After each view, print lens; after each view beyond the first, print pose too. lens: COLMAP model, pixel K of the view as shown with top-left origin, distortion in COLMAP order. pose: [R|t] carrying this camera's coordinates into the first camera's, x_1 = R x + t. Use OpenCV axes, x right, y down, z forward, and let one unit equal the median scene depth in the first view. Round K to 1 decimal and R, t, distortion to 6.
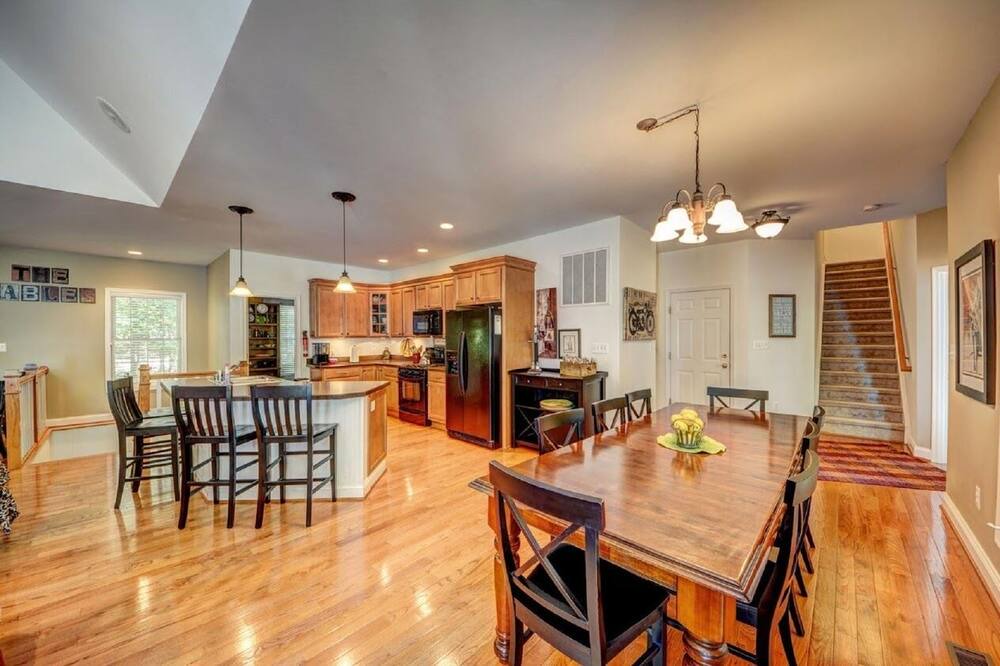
lens RADIAL K [[345.0, 0, 497.9], [0, 345.0, 330.5], [0, 0, 1]] dist [-0.001721, -0.000196]
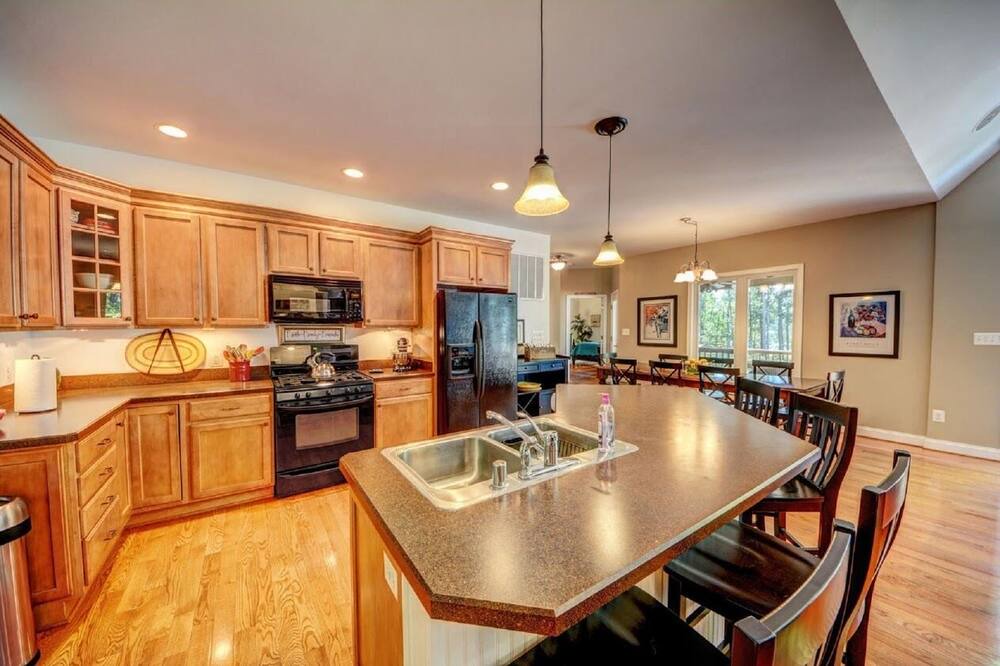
lens RADIAL K [[352.8, 0, 500.0], [0, 352.8, 341.5], [0, 0, 1]] dist [0.002775, -0.000122]
pose [[0.205026, -0.037628, 0.978033, -0.903251], [-0.000126, 0.999260, 0.038471, 0.026902], [-0.978756, -0.008011, 0.204870, 0.778327]]
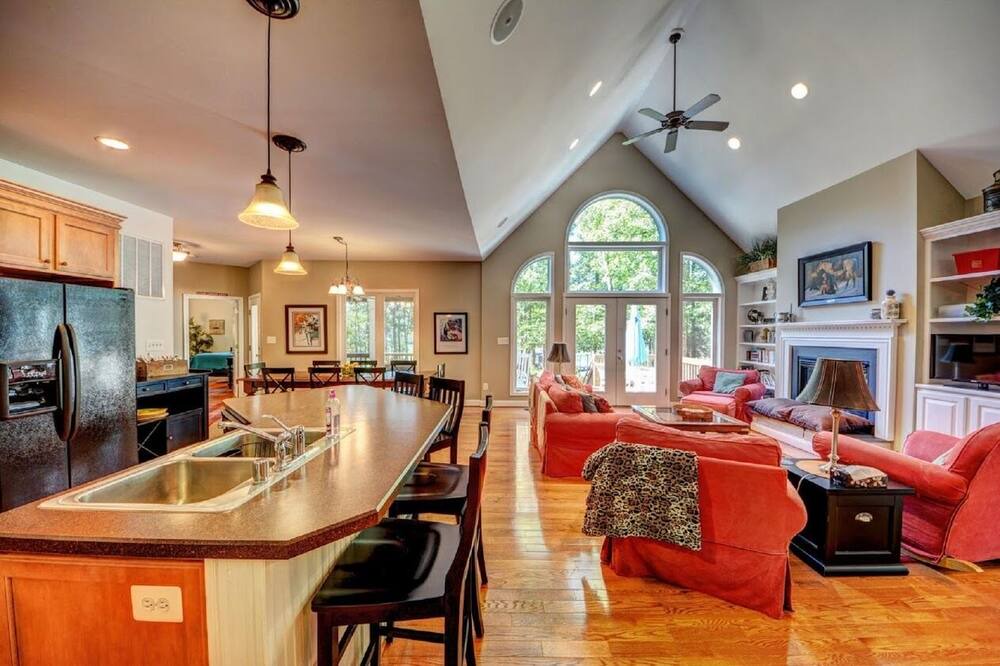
lens RADIAL K [[365.2, 0, 495.2], [0, 365.2, 339.1], [0, 0, 1]] dist [0.025430, -0.000049]
pose [[-0.676315, -0.006523, 0.736584, -1.003942], [0.001687, 0.999944, 0.010404, 0.027443], [-0.736611, 0.008279, -0.676266, 0.904627]]
